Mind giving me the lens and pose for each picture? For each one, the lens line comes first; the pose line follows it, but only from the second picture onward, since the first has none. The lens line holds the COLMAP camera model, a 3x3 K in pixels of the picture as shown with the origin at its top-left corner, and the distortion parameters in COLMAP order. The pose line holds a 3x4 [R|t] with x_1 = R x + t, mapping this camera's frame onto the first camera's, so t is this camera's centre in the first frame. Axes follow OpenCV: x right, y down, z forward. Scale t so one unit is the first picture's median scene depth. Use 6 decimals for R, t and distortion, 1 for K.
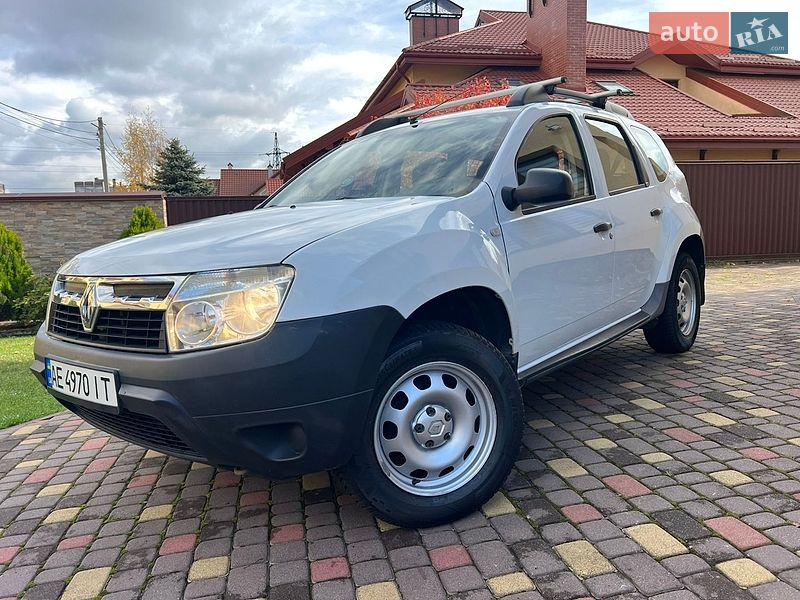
lens RADIAL K [[601.1, 0, 394.8], [0, 601.1, 305.4], [0, 0, 1]] dist [0.040567, -0.045339]
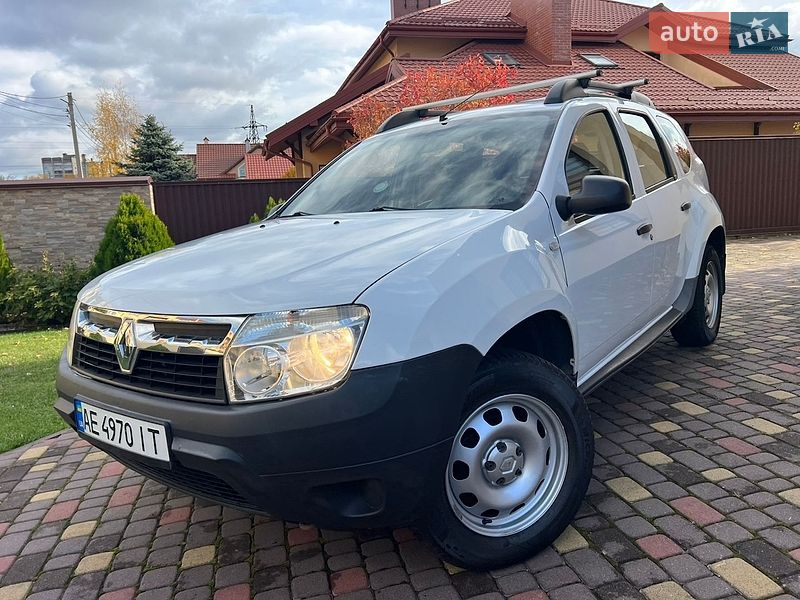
lens RADIAL K [[601.6, 0, 406.1], [0, 601.6, 295.3], [0, 0, 1]] dist [0.035375, -0.038533]
pose [[0.998553, -0.023394, 0.048423, -0.110862], [0.022006, 0.999337, 0.028989, -0.077325], [-0.049069, -0.027882, 0.998406, 0.067119]]
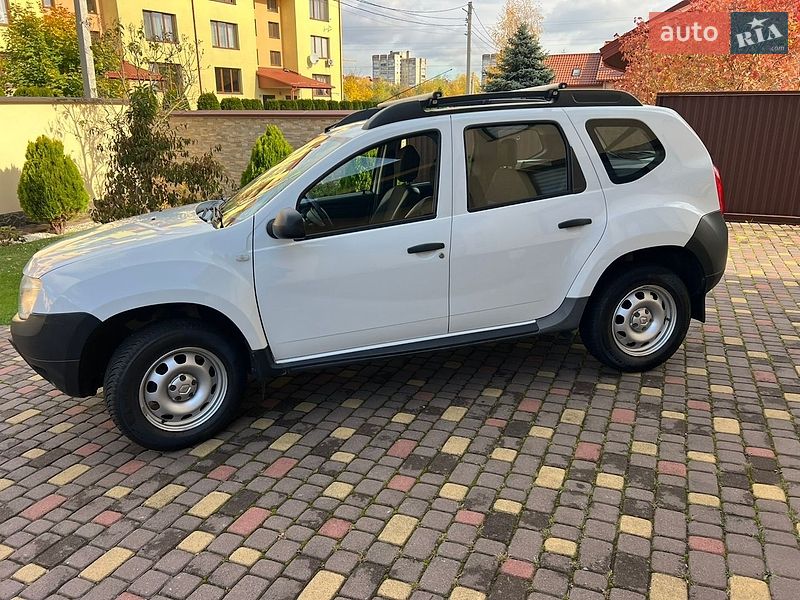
lens RADIAL K [[601.1, 0, 394.8], [0, 601.1, 305.4], [0, 0, 1]] dist [0.040567, -0.045339]
pose [[0.816082, 0.198846, -0.542652, 1.170715], [-0.088057, 0.970765, 0.223294, -0.345182], [0.571189, -0.134442, 0.809734, 0.114809]]
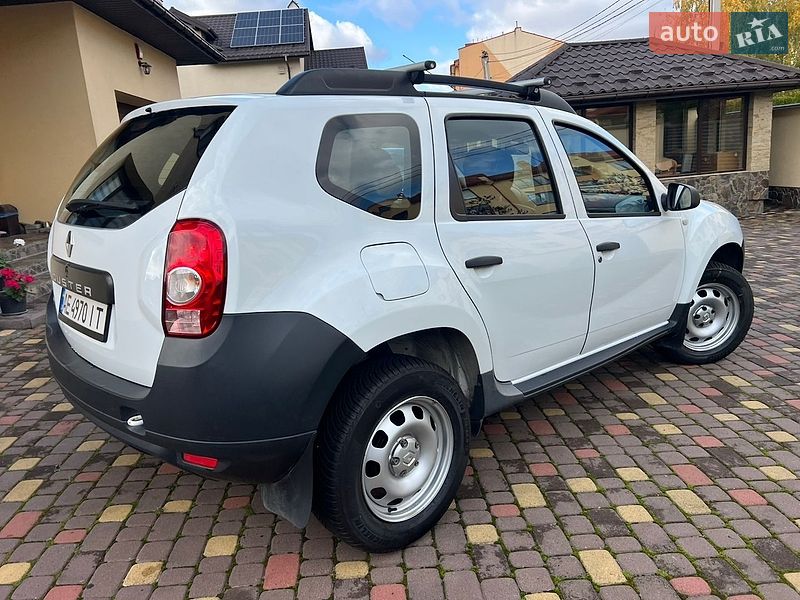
lens RADIAL K [[601.6, 0, 386.8], [0, 601.6, 300.1], [0, 0, 1]] dist [0.043739, -0.052270]
pose [[-0.984284, 0.072052, 0.161225, 0.131125], [0.123305, 0.933979, 0.335380, -0.566295], [-0.126416, 0.349989, -0.928185, 3.049411]]
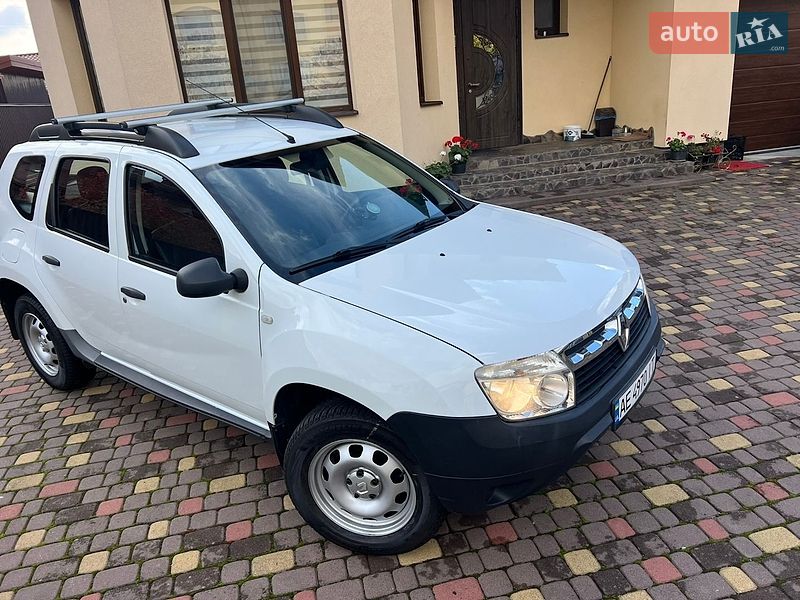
lens RADIAL K [[600.3, 0, 398.0], [0, 600.3, 307.4], [0, 0, 1]] dist [0.031061, -0.030613]
pose [[-0.033783, -0.303308, 0.952294, -1.392128], [0.208805, 0.929668, 0.303509, -0.434104], [-0.977374, 0.209097, 0.031925, 1.190602]]
